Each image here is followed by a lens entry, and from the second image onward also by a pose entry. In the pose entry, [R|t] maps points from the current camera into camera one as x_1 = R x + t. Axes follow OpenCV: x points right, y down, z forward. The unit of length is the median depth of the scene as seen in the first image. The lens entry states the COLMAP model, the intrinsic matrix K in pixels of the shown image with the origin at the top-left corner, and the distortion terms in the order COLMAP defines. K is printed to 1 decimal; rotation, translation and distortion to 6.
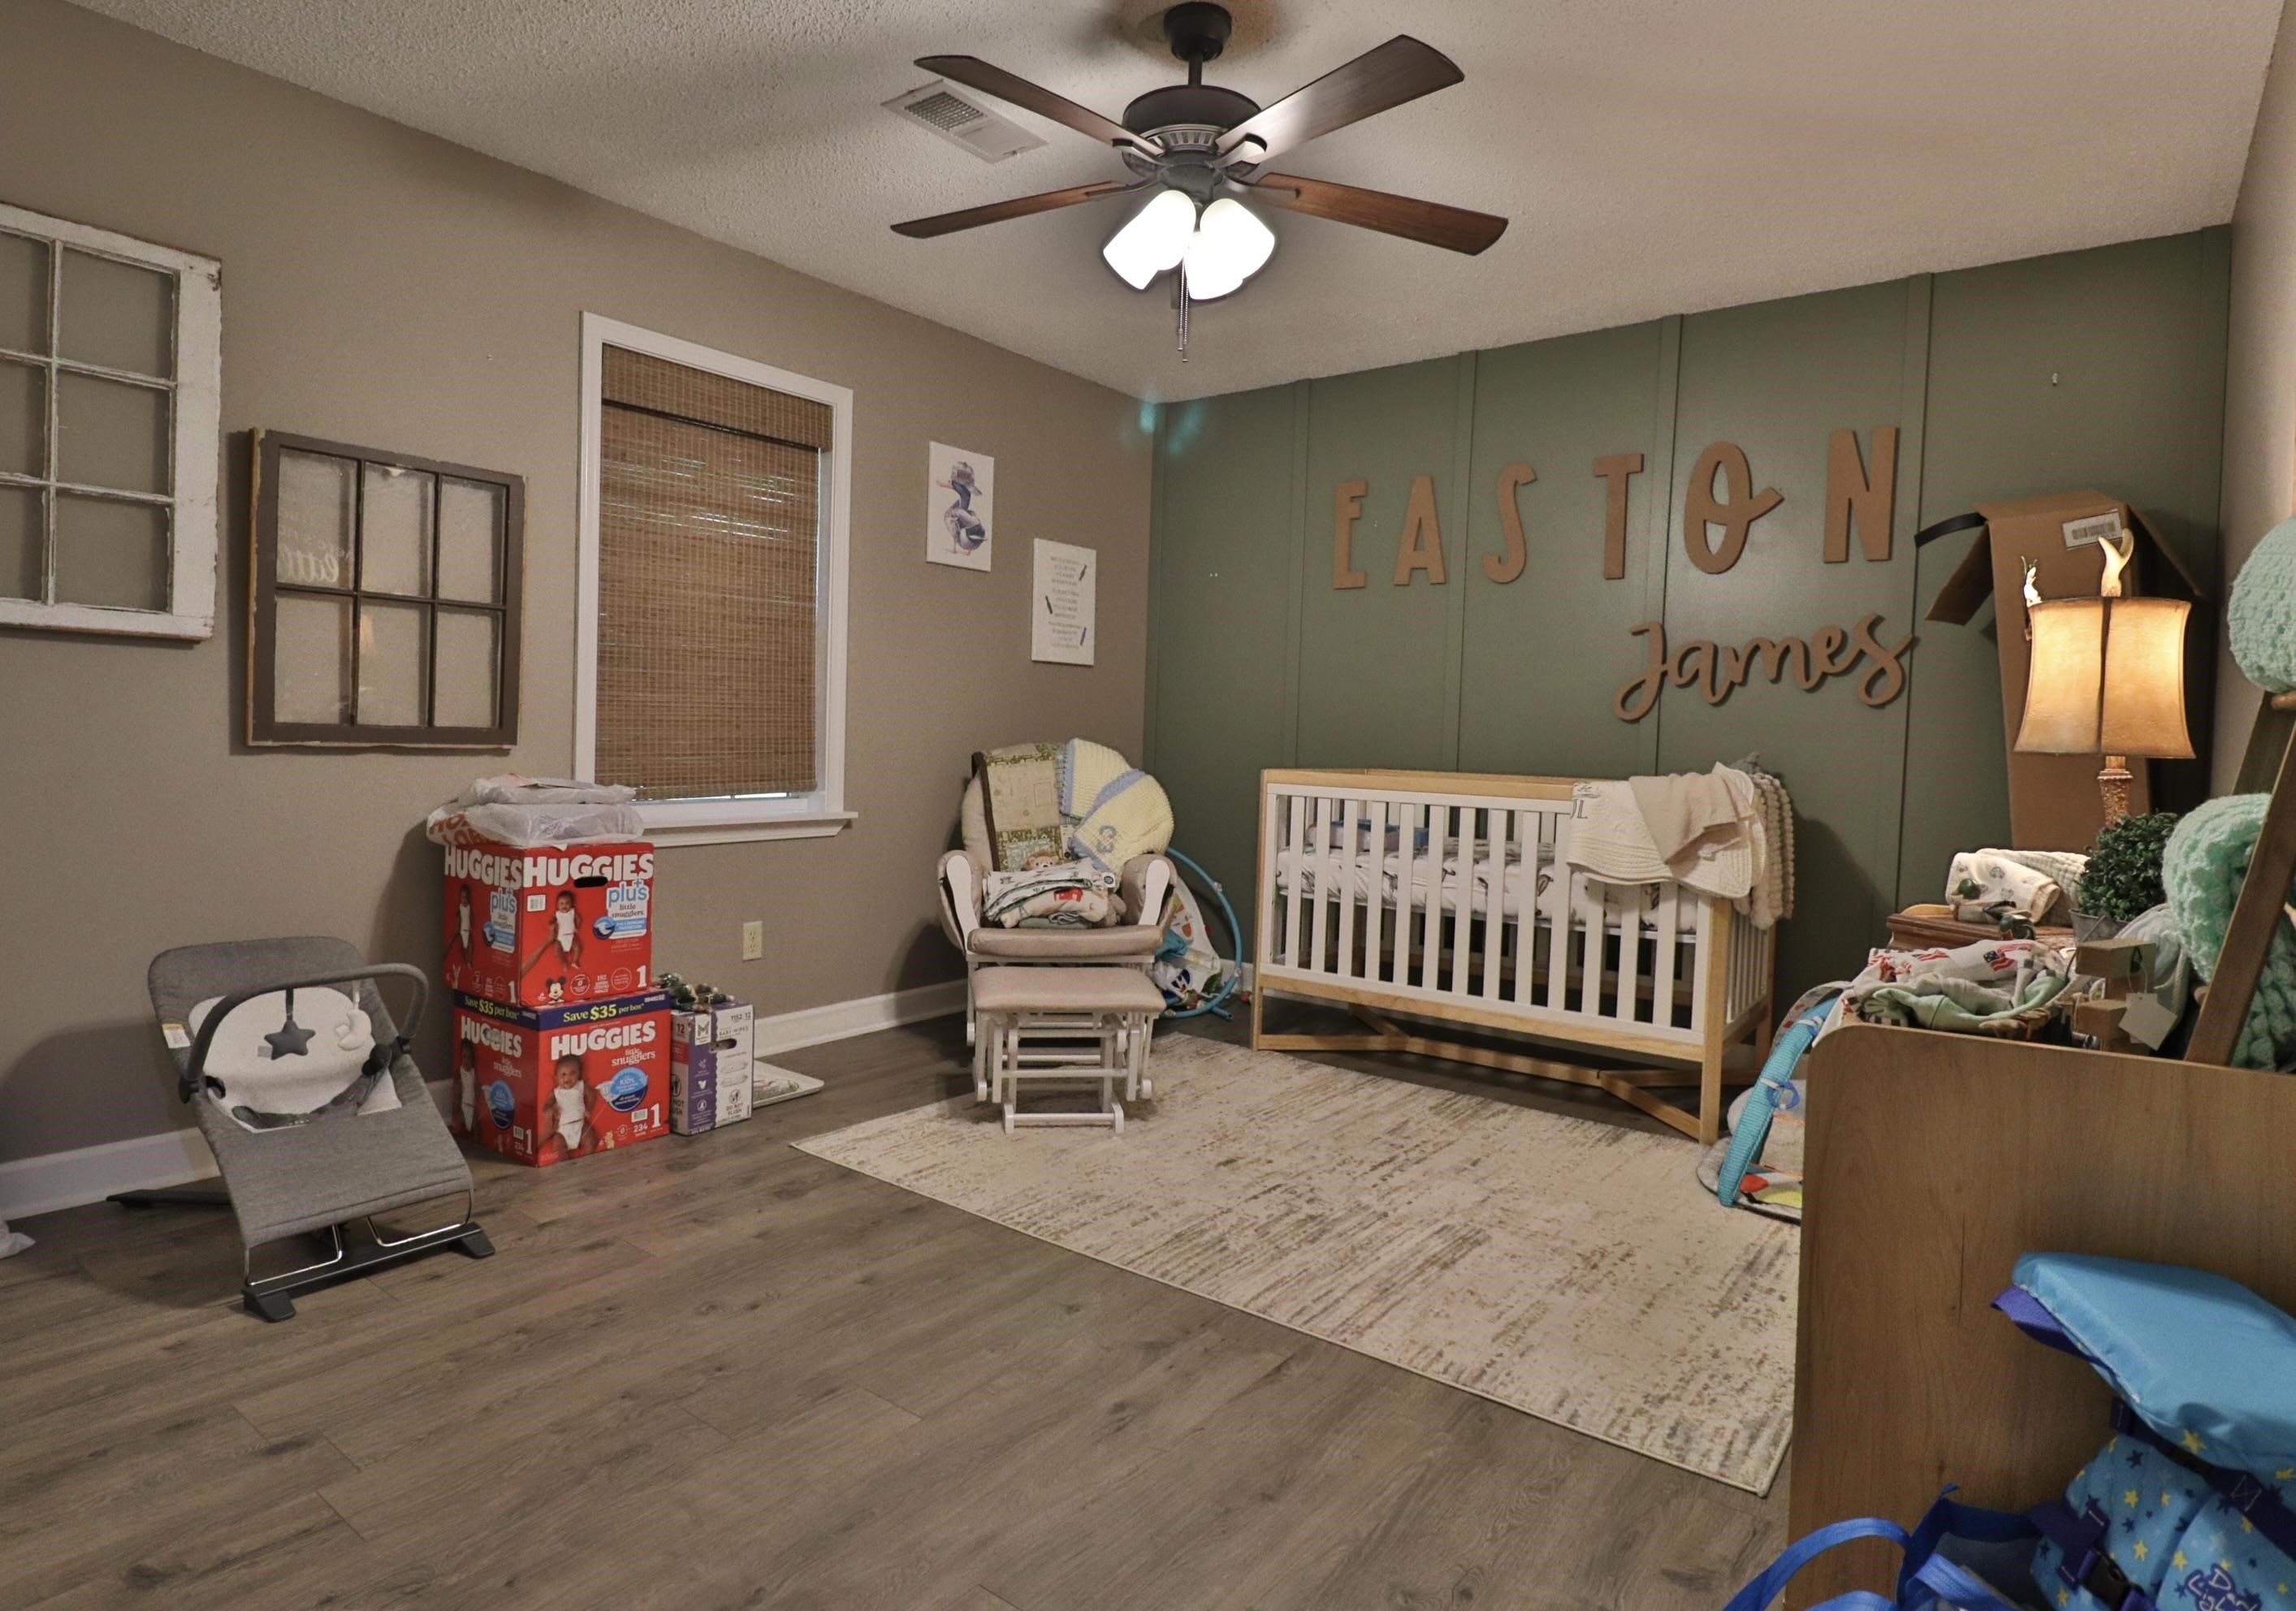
lens RADIAL K [[1263.8, 0, 1147.8], [0, 1263.8, 804.7], [0, 0, 1]] dist [-0.027773, -0.001088]
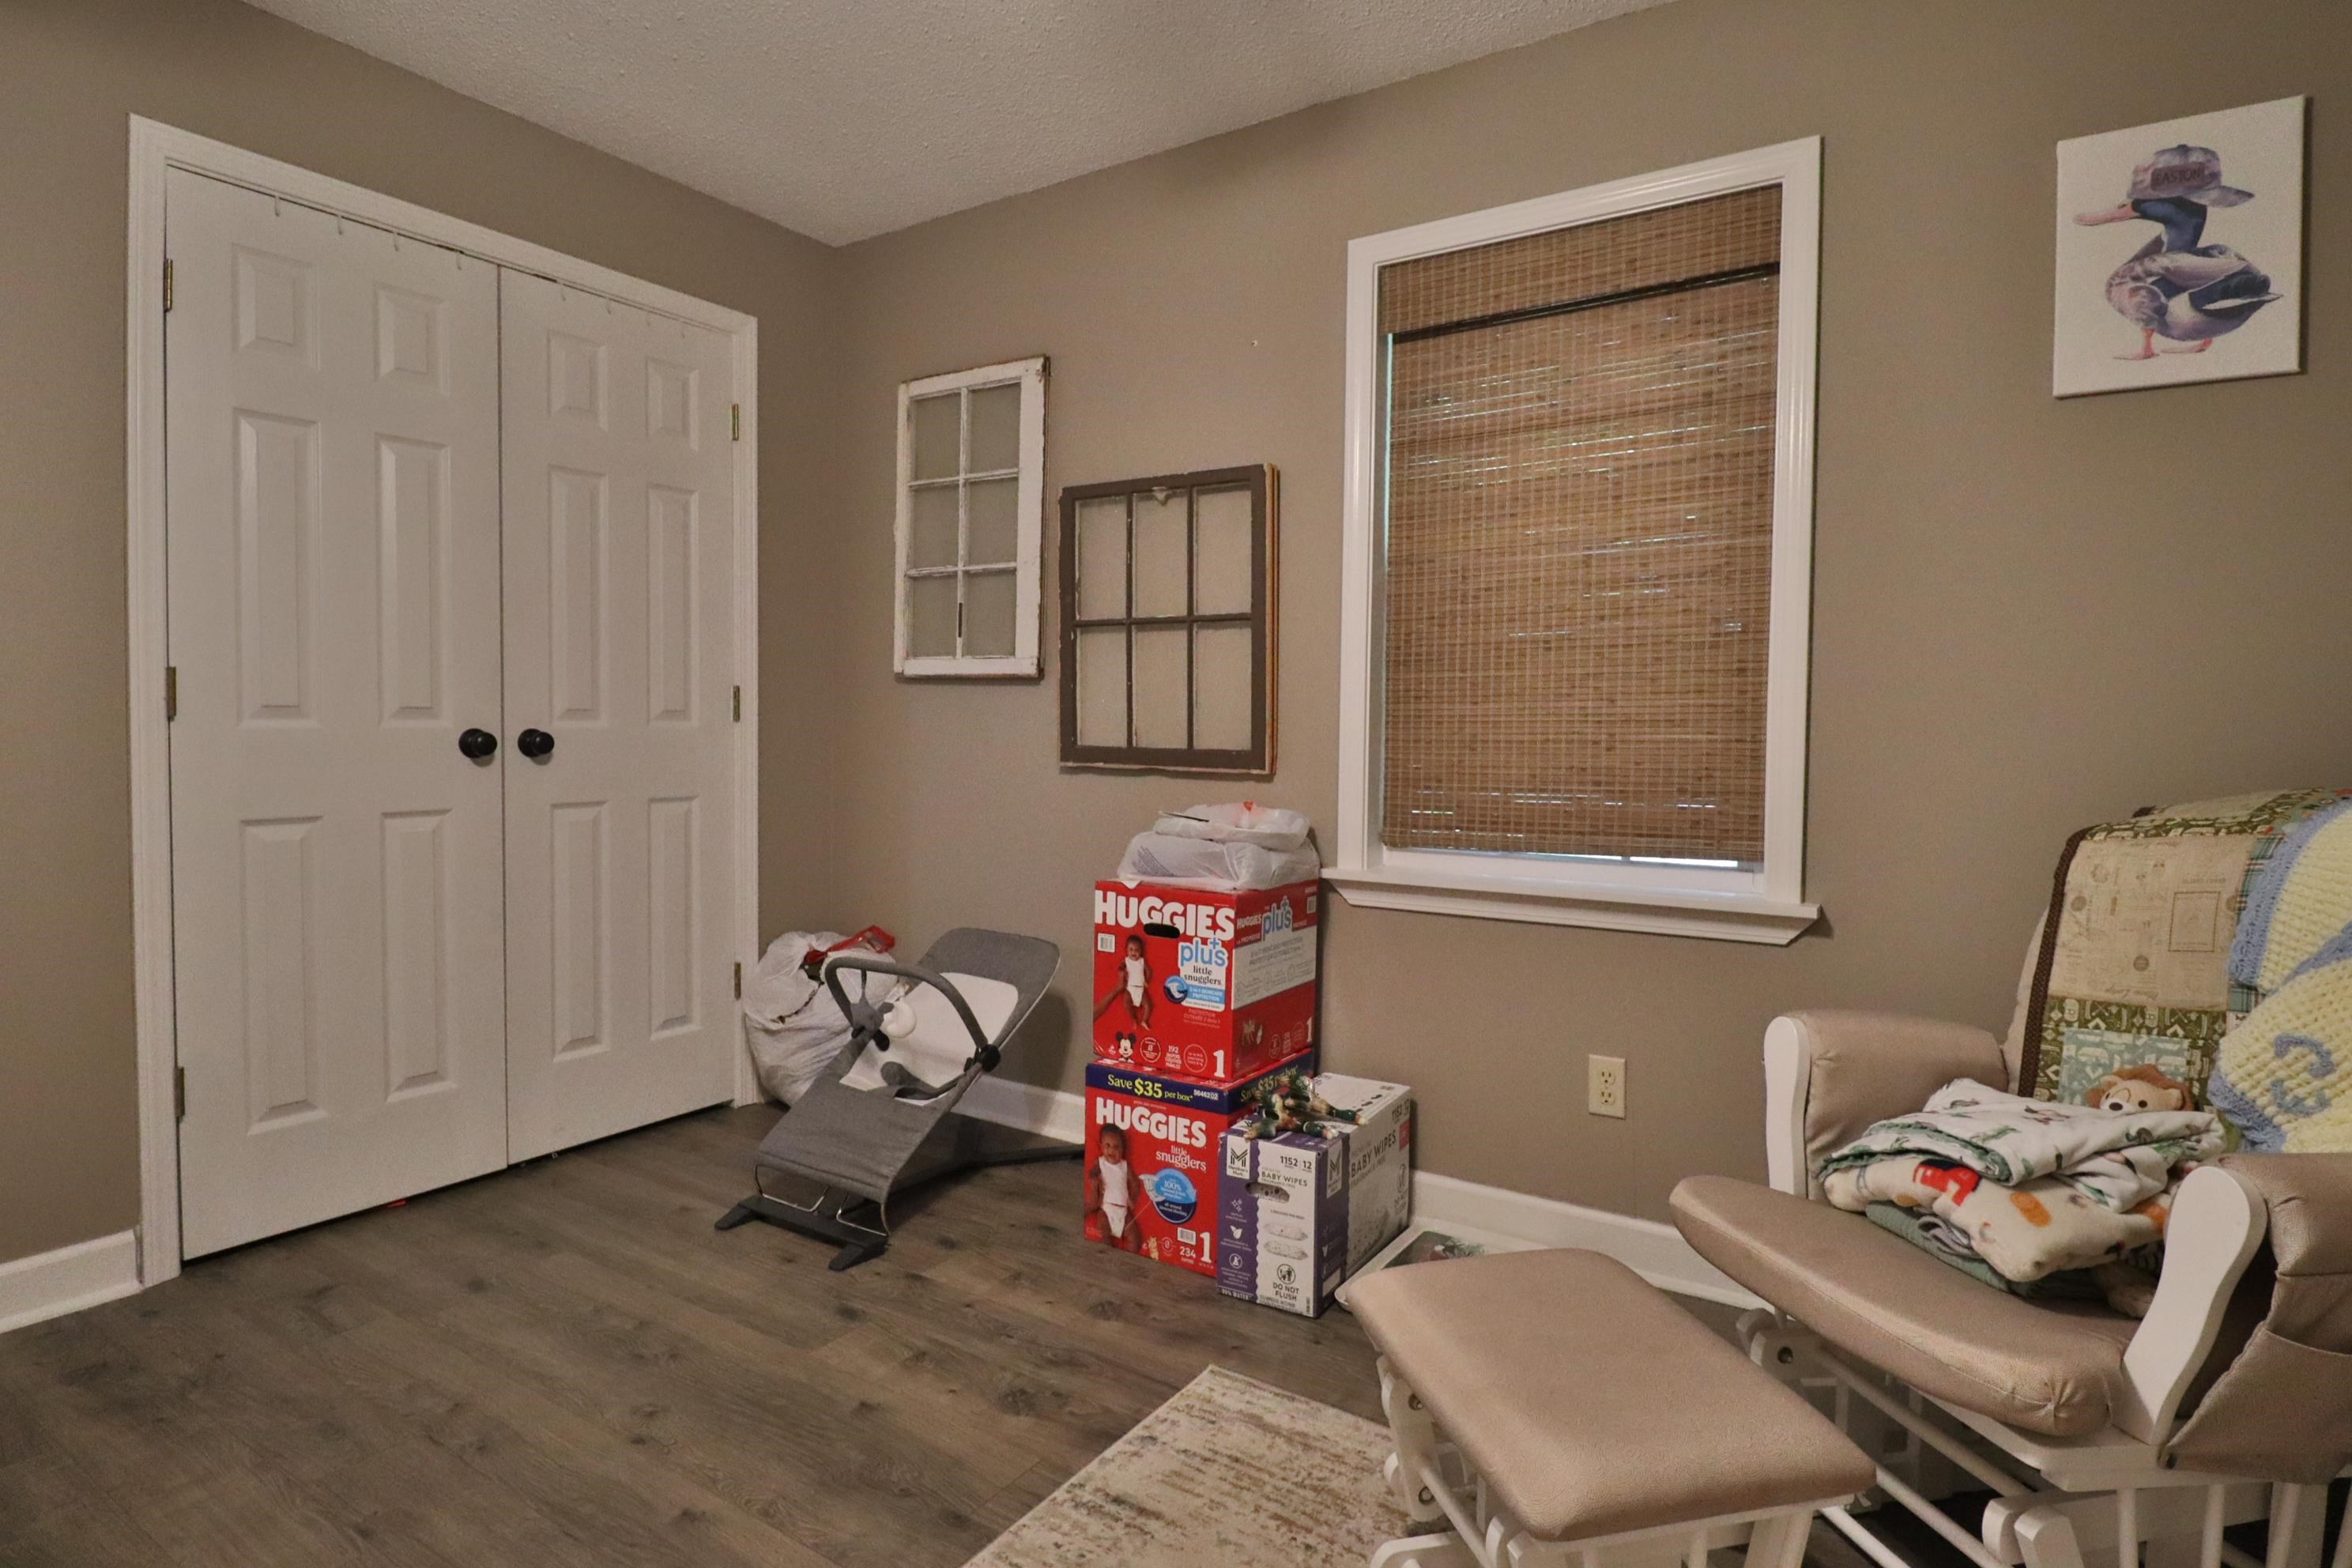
lens RADIAL K [[1231.8, 0, 1160.0], [0, 1231.8, 763.6], [0, 0, 1]] dist [0.001058, -0.014853]
pose [[0.055019, -0.000463, -0.998485, 0.376977], [-0.068312, 0.997655, -0.004227, -0.046226], [0.996146, 0.068441, 0.054858, 0.938456]]
